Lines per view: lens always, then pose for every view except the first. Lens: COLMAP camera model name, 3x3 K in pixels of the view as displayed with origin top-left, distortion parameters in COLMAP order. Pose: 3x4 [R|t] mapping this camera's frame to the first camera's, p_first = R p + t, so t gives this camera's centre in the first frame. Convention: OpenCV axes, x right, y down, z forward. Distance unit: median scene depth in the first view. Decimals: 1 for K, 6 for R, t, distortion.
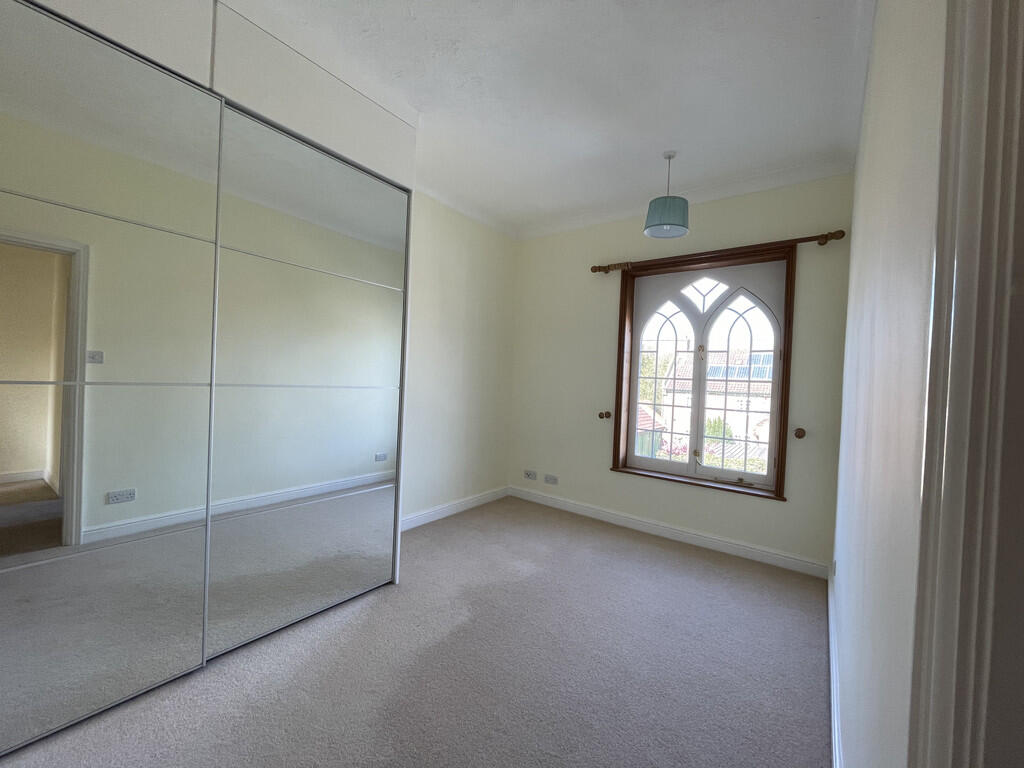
lens RADIAL K [[412.9, 0, 512.0], [0, 412.9, 384.0], [0, 0, 1]] dist [-0.000024, -0.000341]
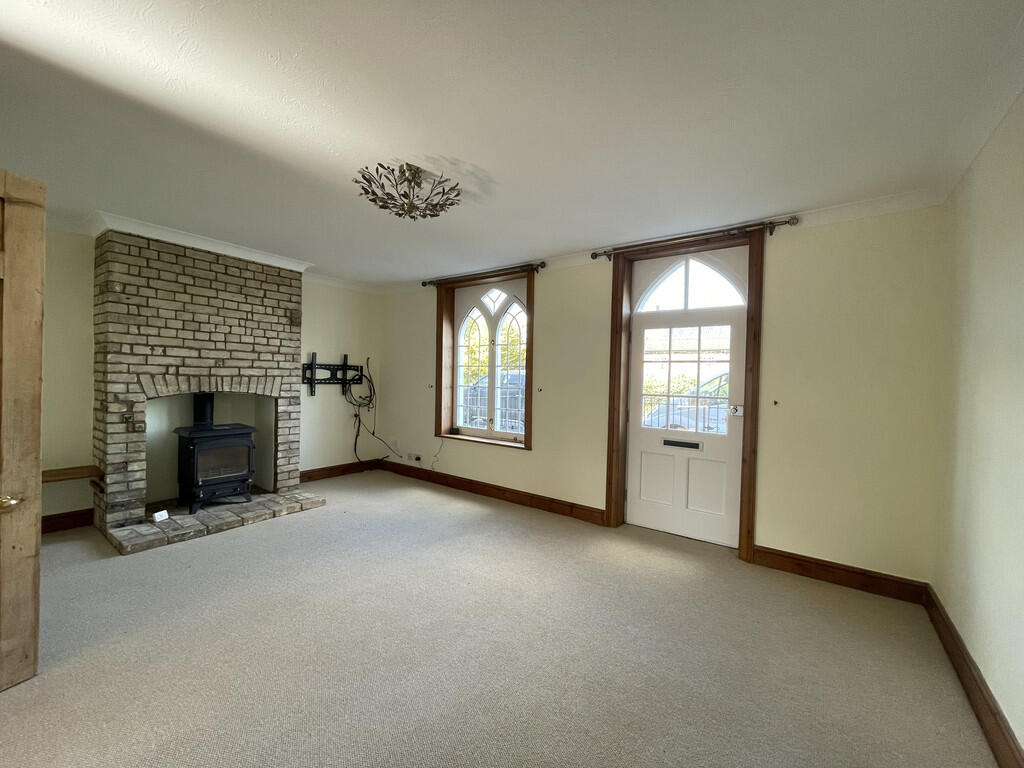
lens RADIAL K [[412.9, 0, 512.0], [0, 412.9, 384.0], [0, 0, 1]] dist [-0.000024, -0.000341]
pose [[0.999315, -0.034596, 0.013109, 0.495770], [0.034265, 0.999109, 0.024647, 0.016839], [-0.013950, -0.024181, 0.999610, -0.341529]]
